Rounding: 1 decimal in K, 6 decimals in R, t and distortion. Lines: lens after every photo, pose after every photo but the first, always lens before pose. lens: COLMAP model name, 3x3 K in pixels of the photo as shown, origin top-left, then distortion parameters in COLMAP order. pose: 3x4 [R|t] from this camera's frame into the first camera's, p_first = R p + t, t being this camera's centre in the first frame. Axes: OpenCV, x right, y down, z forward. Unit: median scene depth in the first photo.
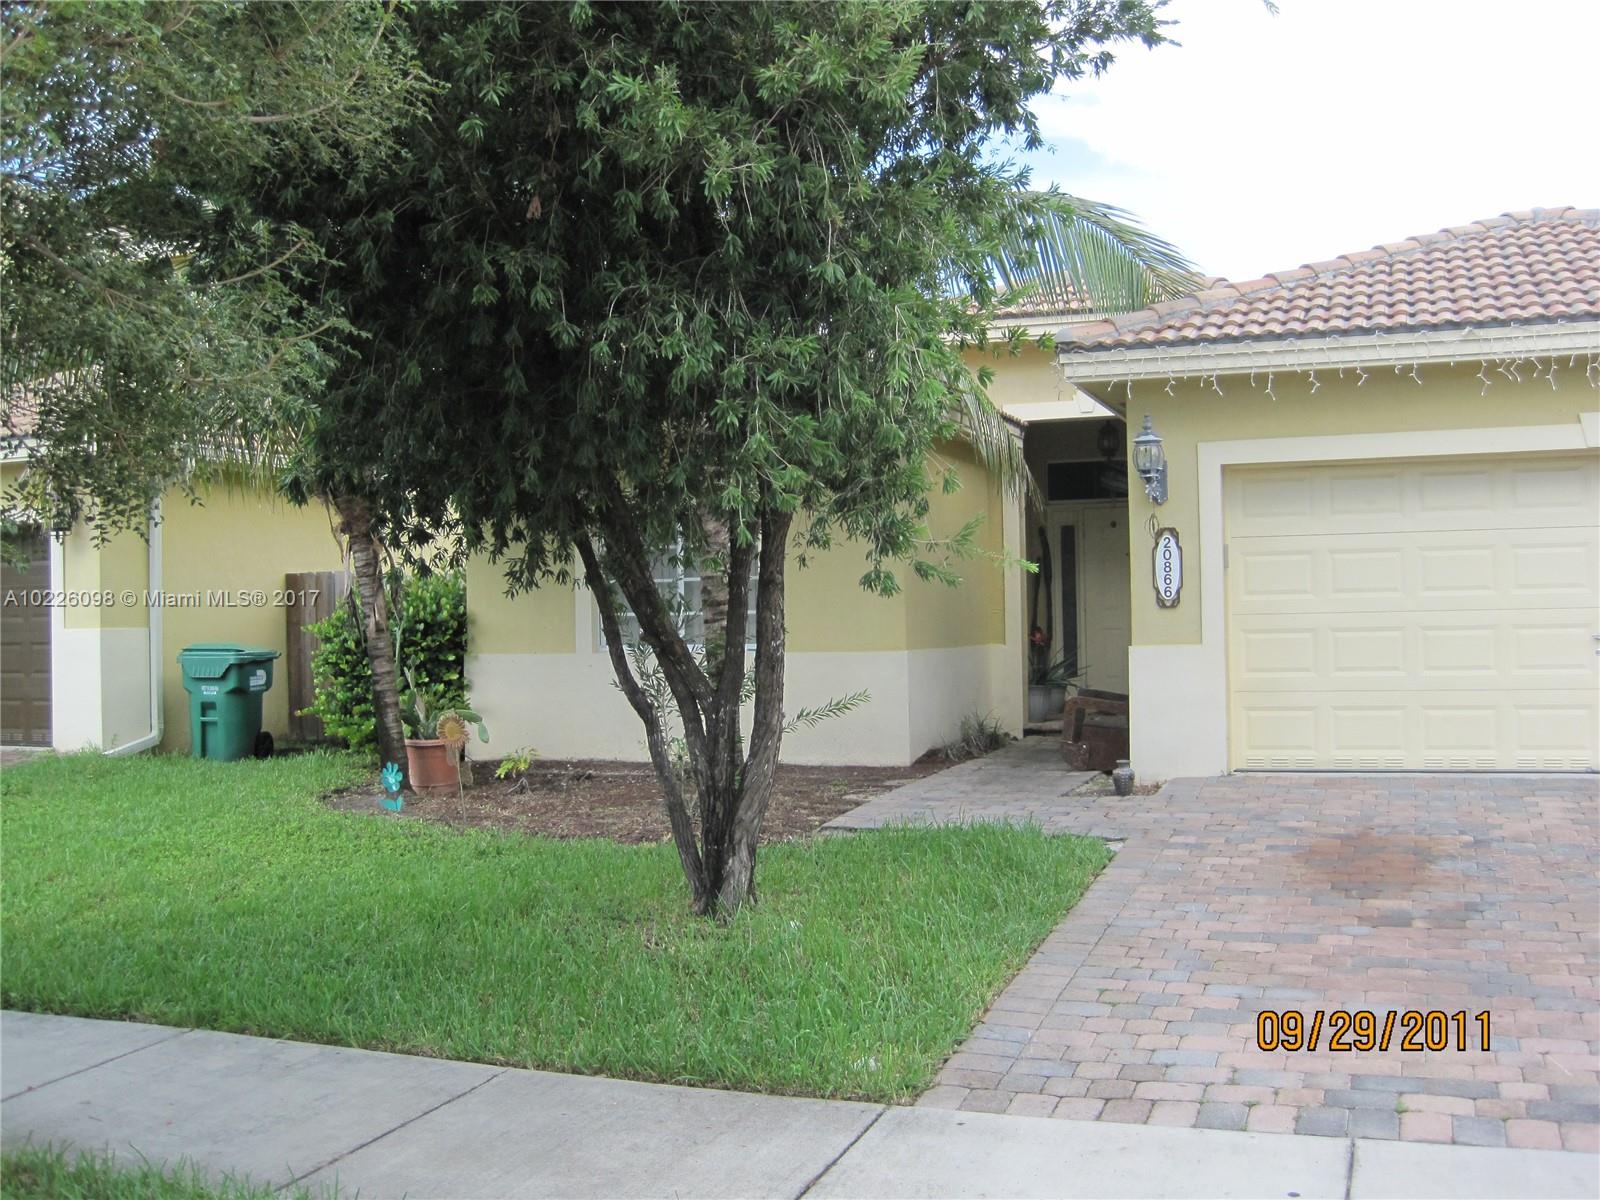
lens RADIAL K [[1671.2, 0, 824.2], [0, 1671.2, 599.5], [0, 0, 1]] dist [-0.186583, 0.190256]
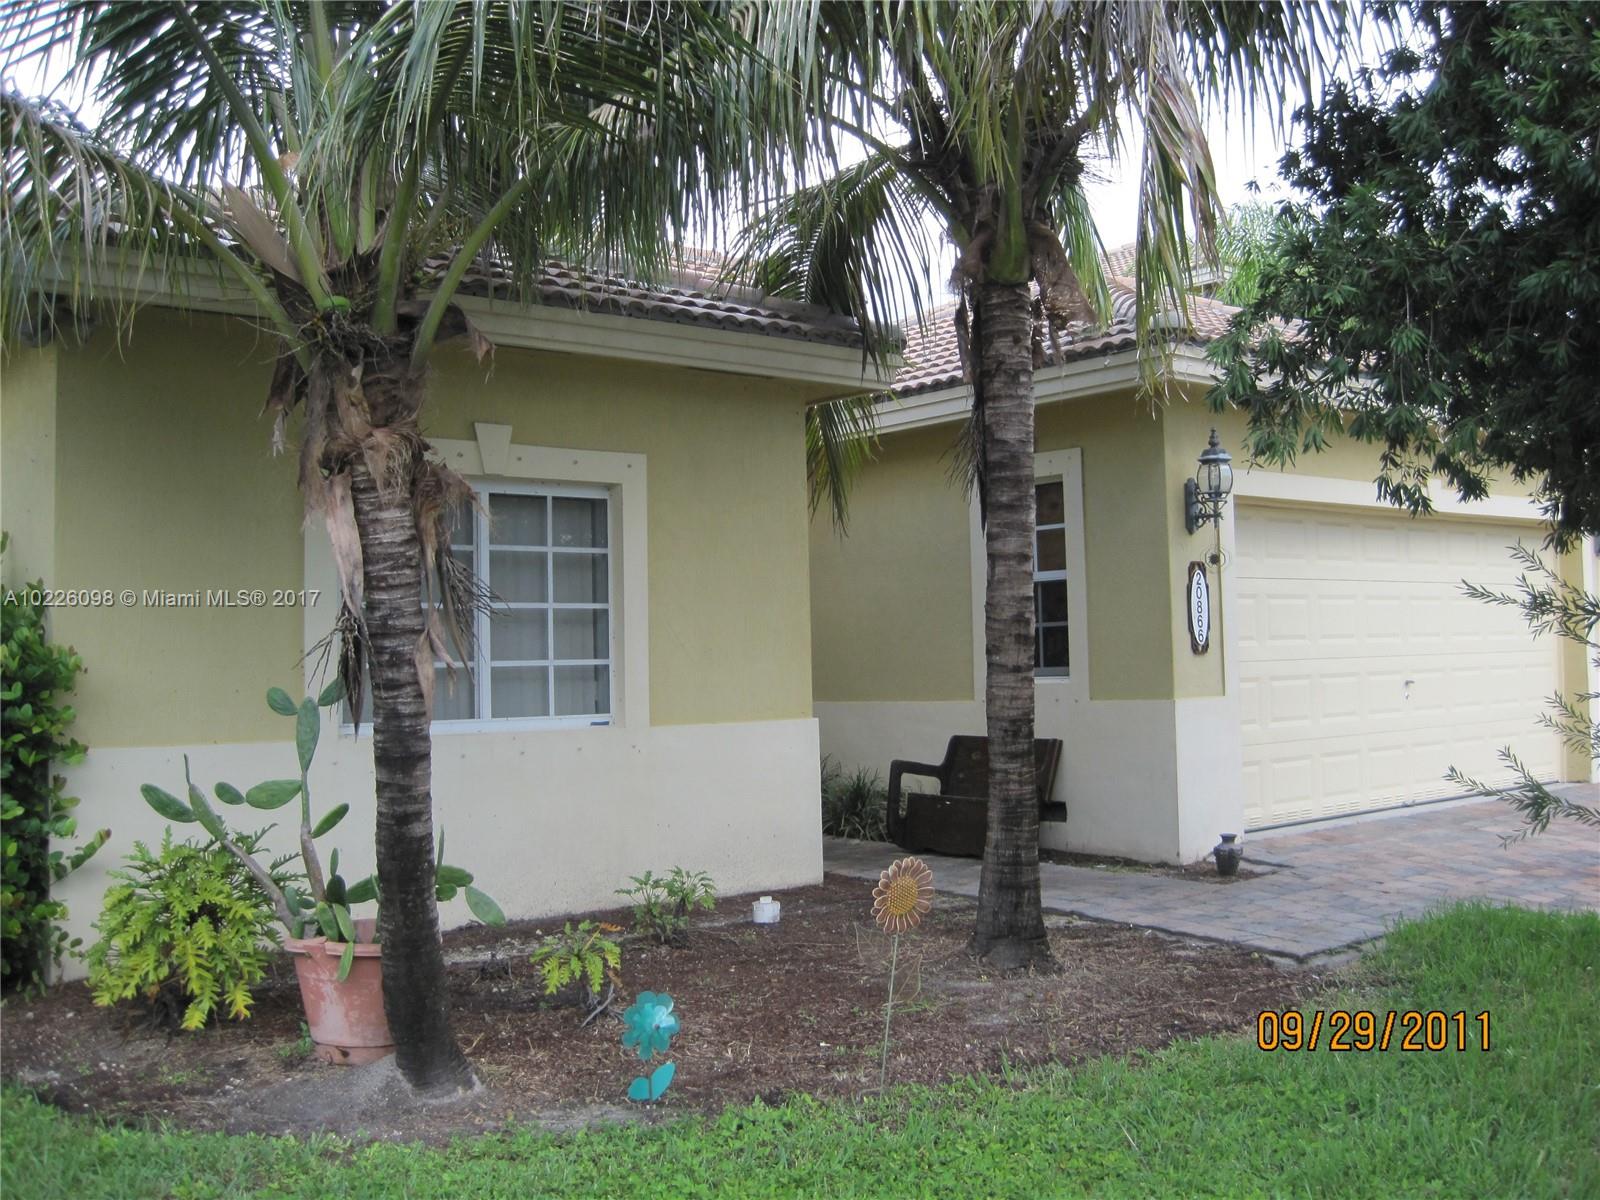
lens RADIAL K [[1671.2, 0, 824.2], [0, 1671.2, 599.5], [0, 0, 1]] dist [-0.186583, 0.190256]
pose [[0.494252, 0.038246, 0.868477, -0.652413], [0.000787, 0.999012, -0.044443, 0.015155], [-0.869318, 0.022649, 0.493734, 0.759318]]
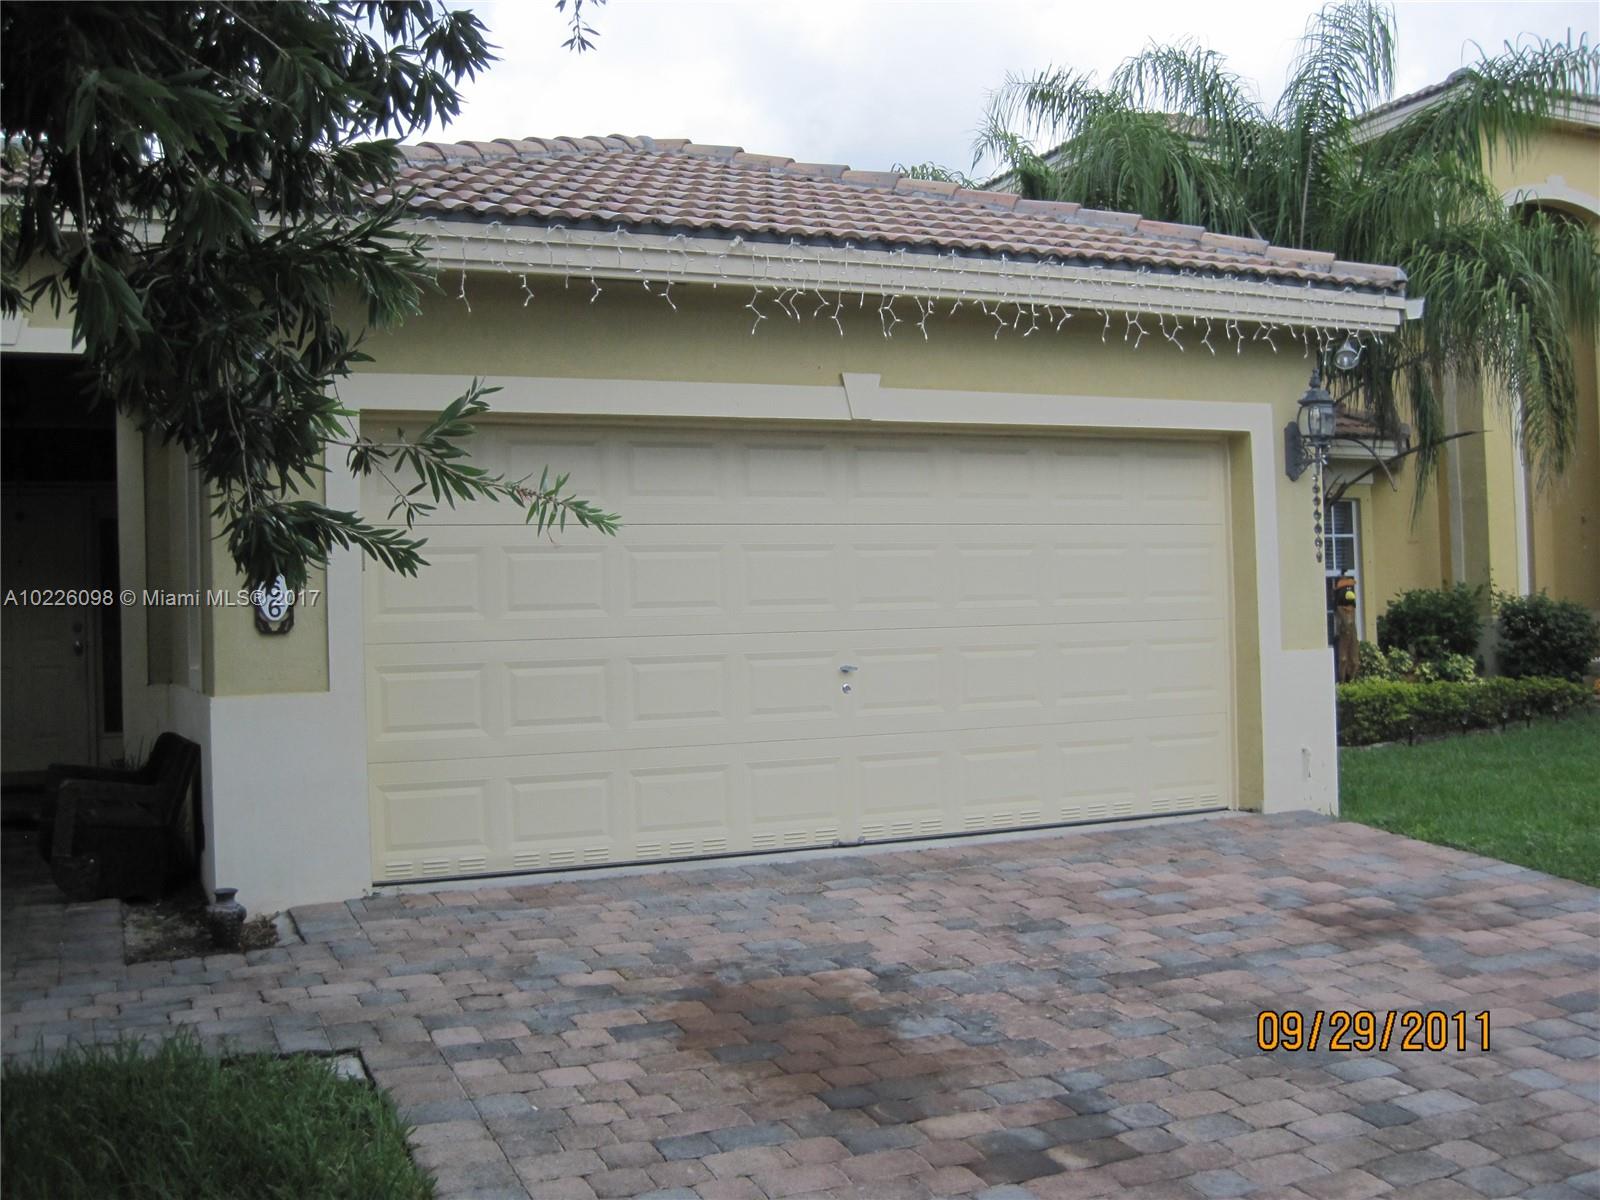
lens RADIAL K [[1671.2, 0, 824.2], [0, 1671.2, 599.5], [0, 0, 1]] dist [-0.186583, 0.190256]
pose [[0.710002, 0.008489, 0.704149, -0.081243], [0.003902, 0.999865, -0.015988, 0.002774], [-0.704189, 0.014099, 0.709872, 0.426272]]
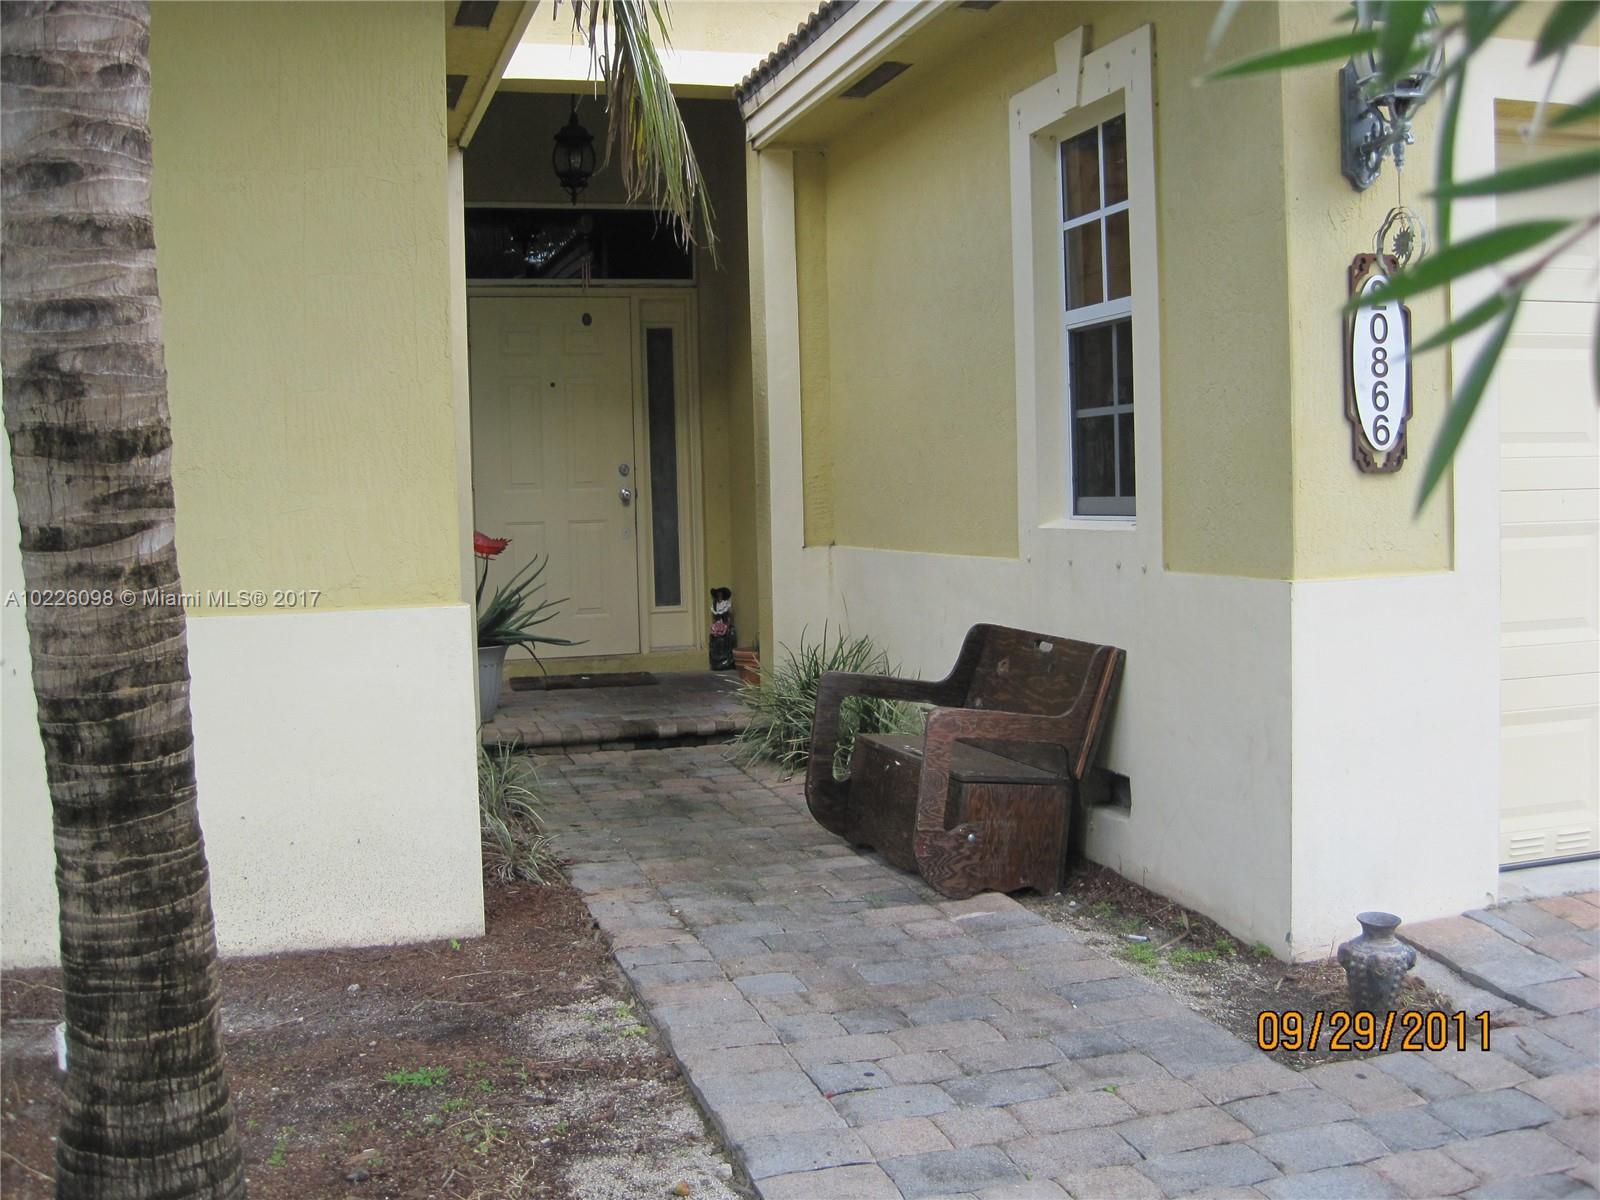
lens RADIAL K [[1671.2, 0, 824.2], [0, 1671.2, 599.5], [0, 0, 1]] dist [-0.186583, 0.190256]
pose [[0.794662, -0.043674, 0.605479, -0.114386], [0.000013, 0.997410, 0.071927, 0.007026], [-0.607052, -0.057150, 0.792604, 0.801182]]
